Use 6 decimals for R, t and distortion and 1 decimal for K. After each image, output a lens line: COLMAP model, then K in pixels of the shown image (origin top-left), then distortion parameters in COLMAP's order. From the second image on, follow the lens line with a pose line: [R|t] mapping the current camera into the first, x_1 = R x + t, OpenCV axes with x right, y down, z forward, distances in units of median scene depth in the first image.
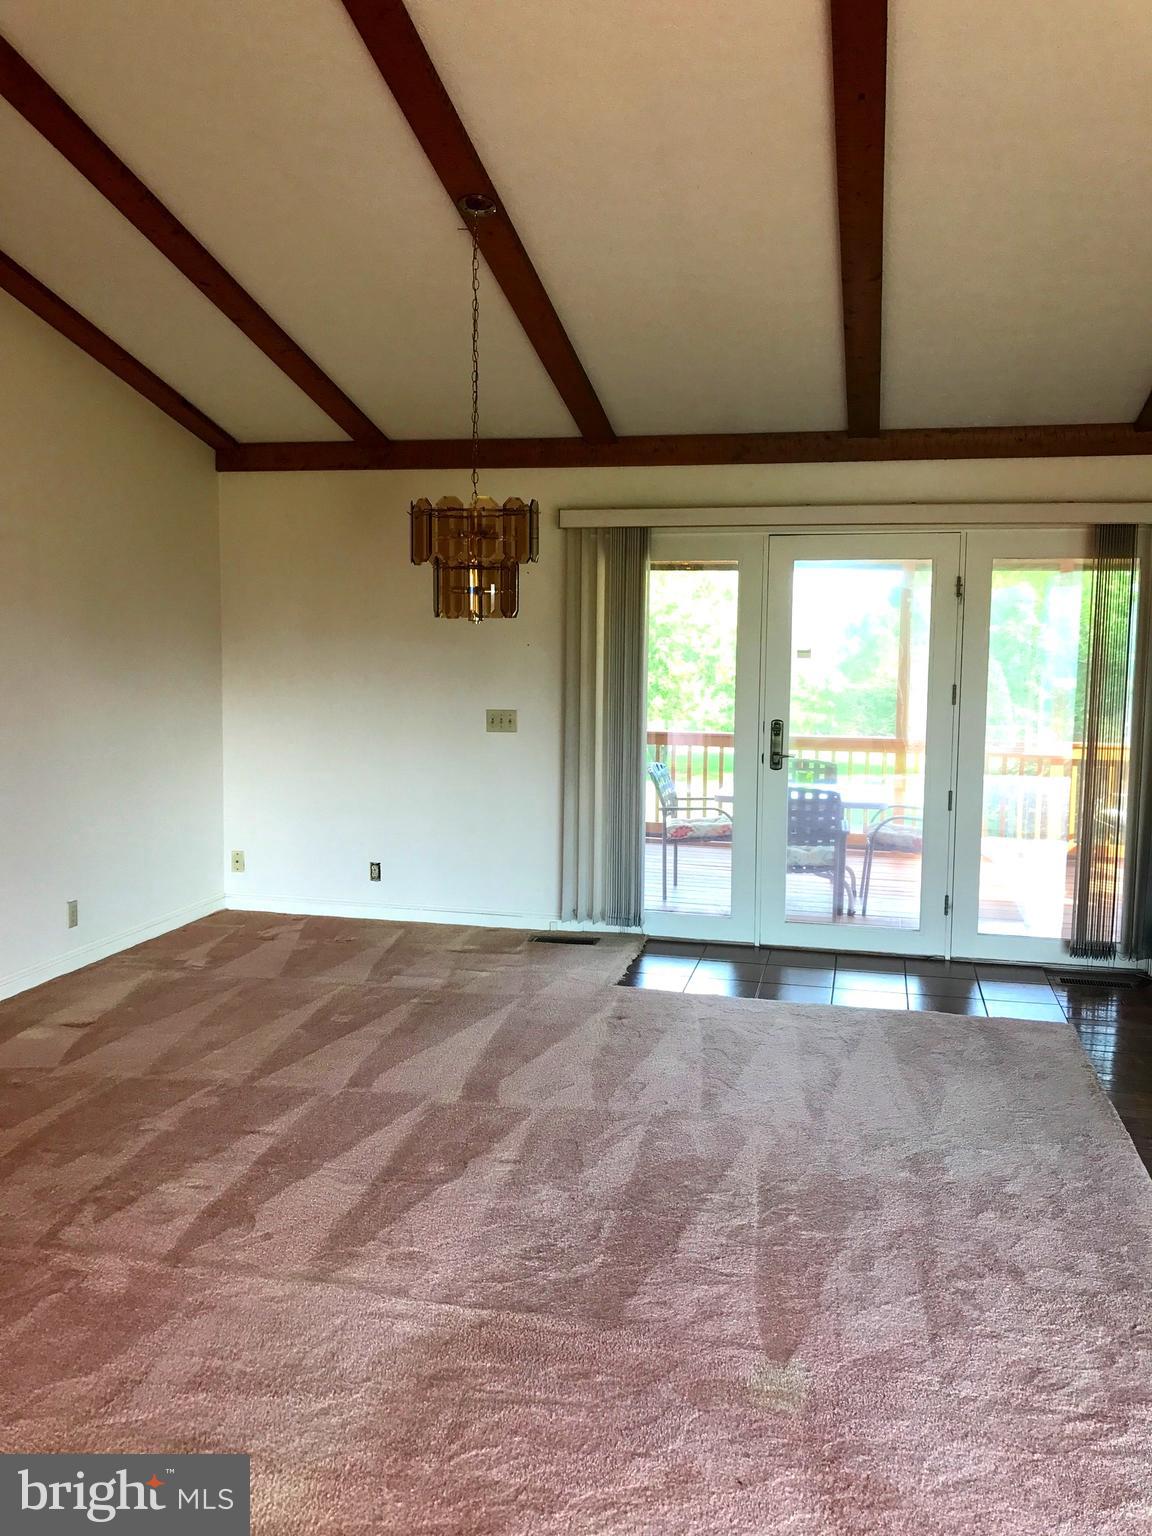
lens RADIAL K [[1304.4, 0, 576.0], [0, 1304.4, 768.0], [0, 0, 1]] dist [0.007985, -0.004332]
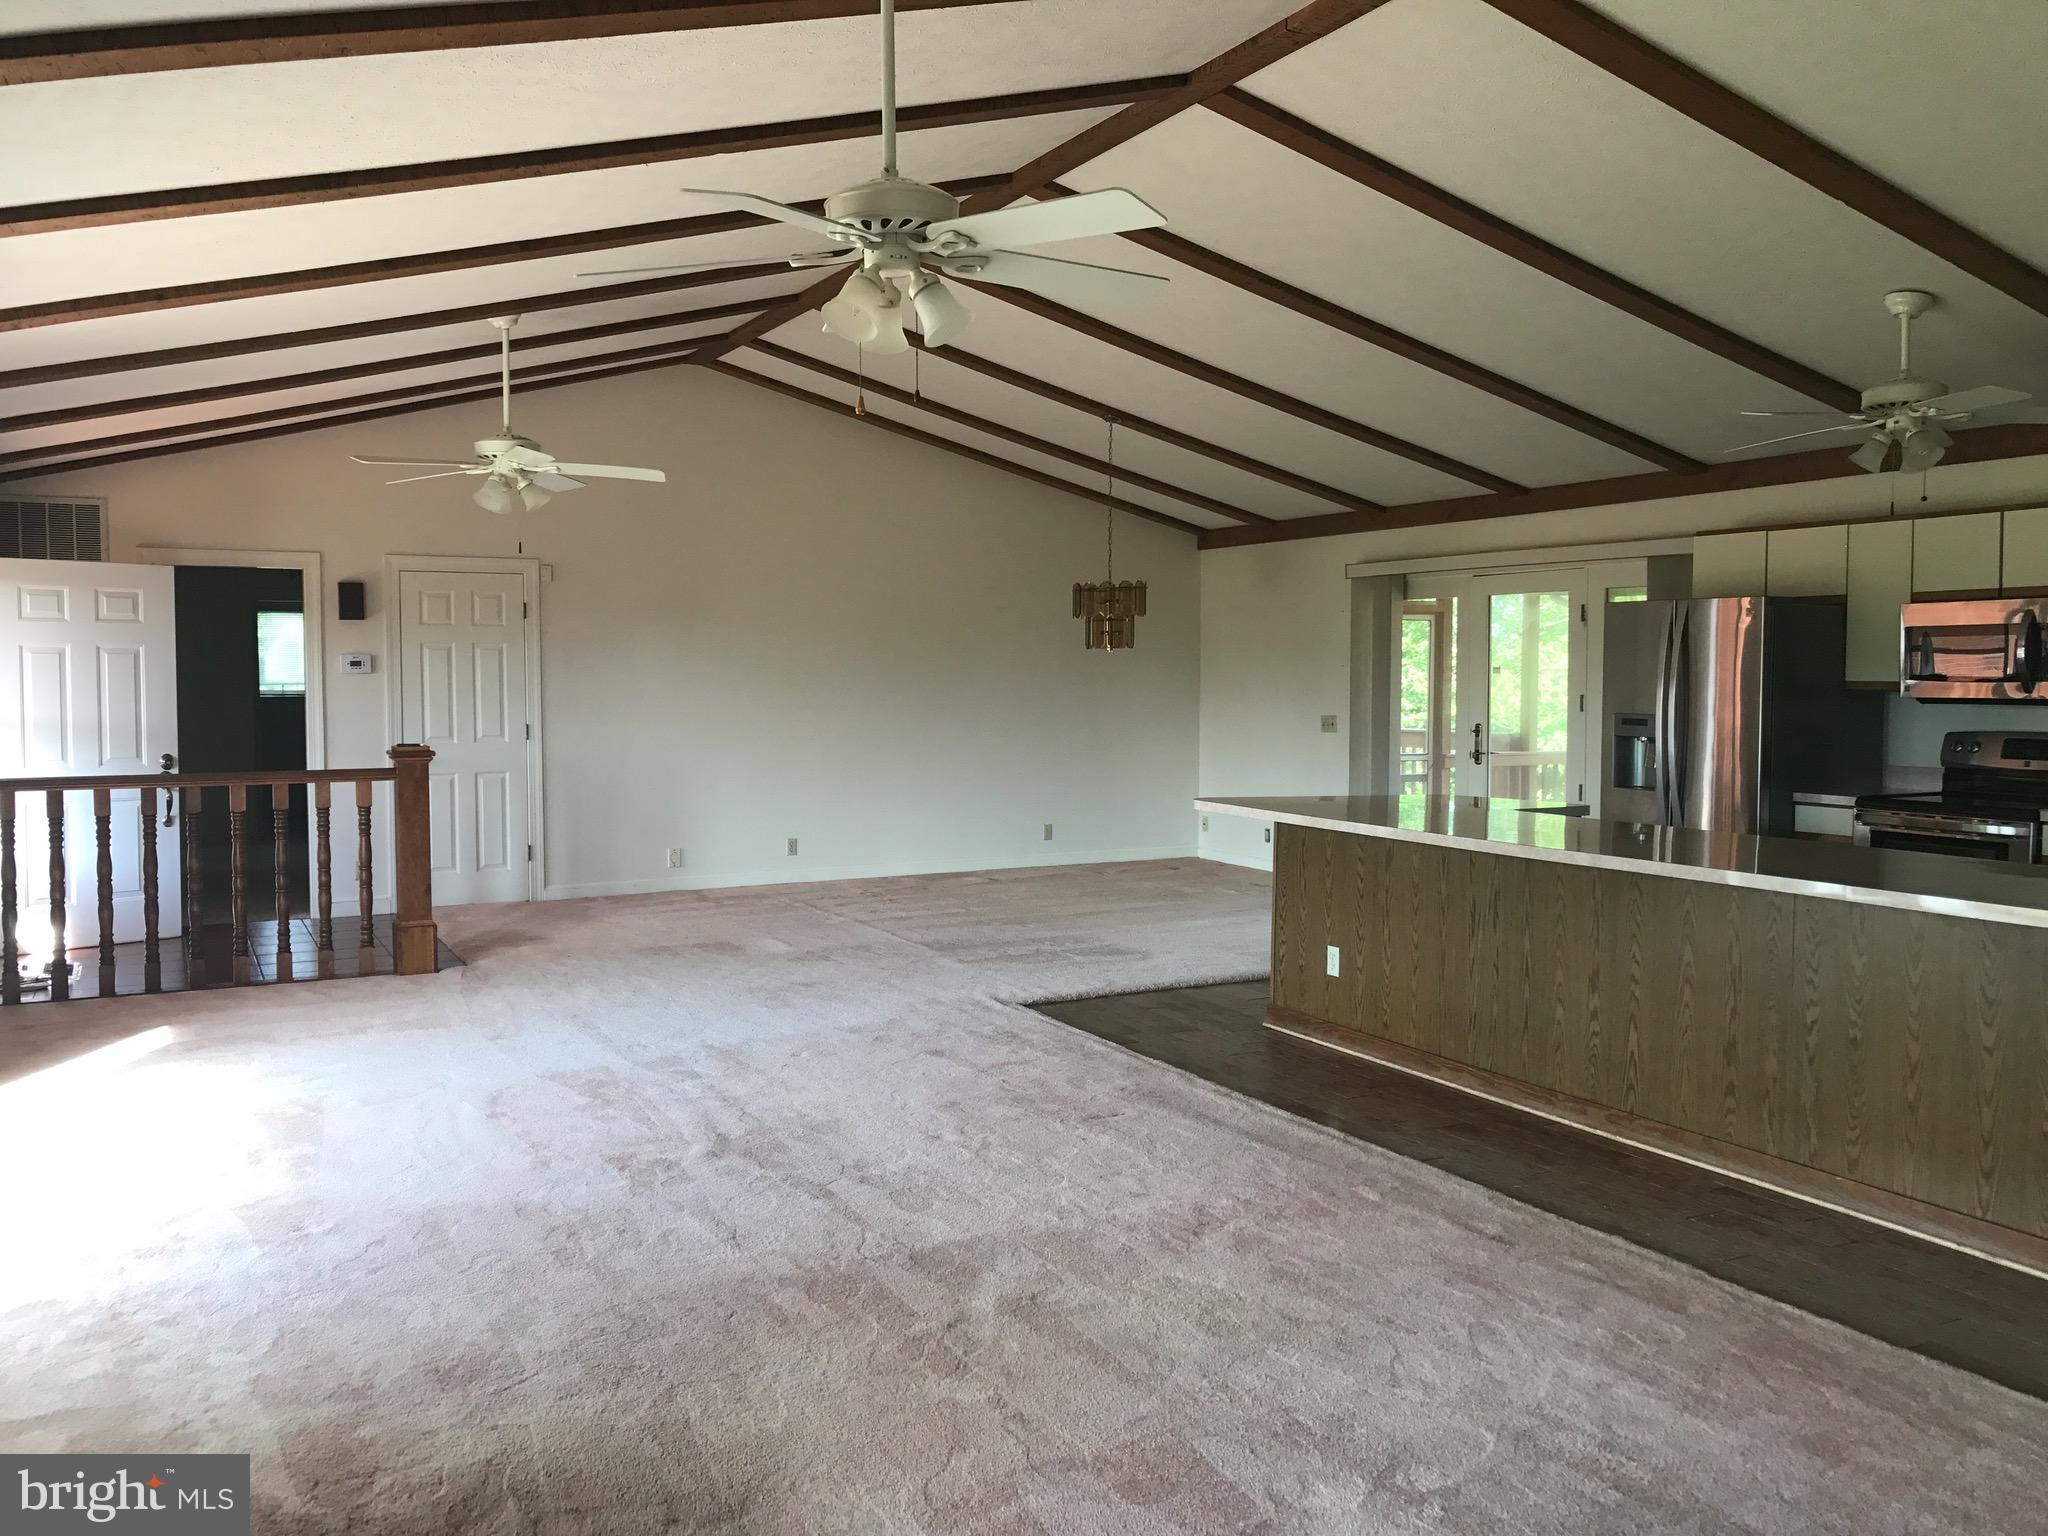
lens RADIAL K [[1739.2, 0, 1024.0], [0, 1739.2, 768.0], [0, 0, 1]] dist [0.007985, -0.004332]
pose [[0.634800, 0.031791, -0.772022, 1.159348], [-0.070514, 0.997367, -0.016910, 0.063697], [0.769452, 0.065173, 0.635370, -0.383363]]
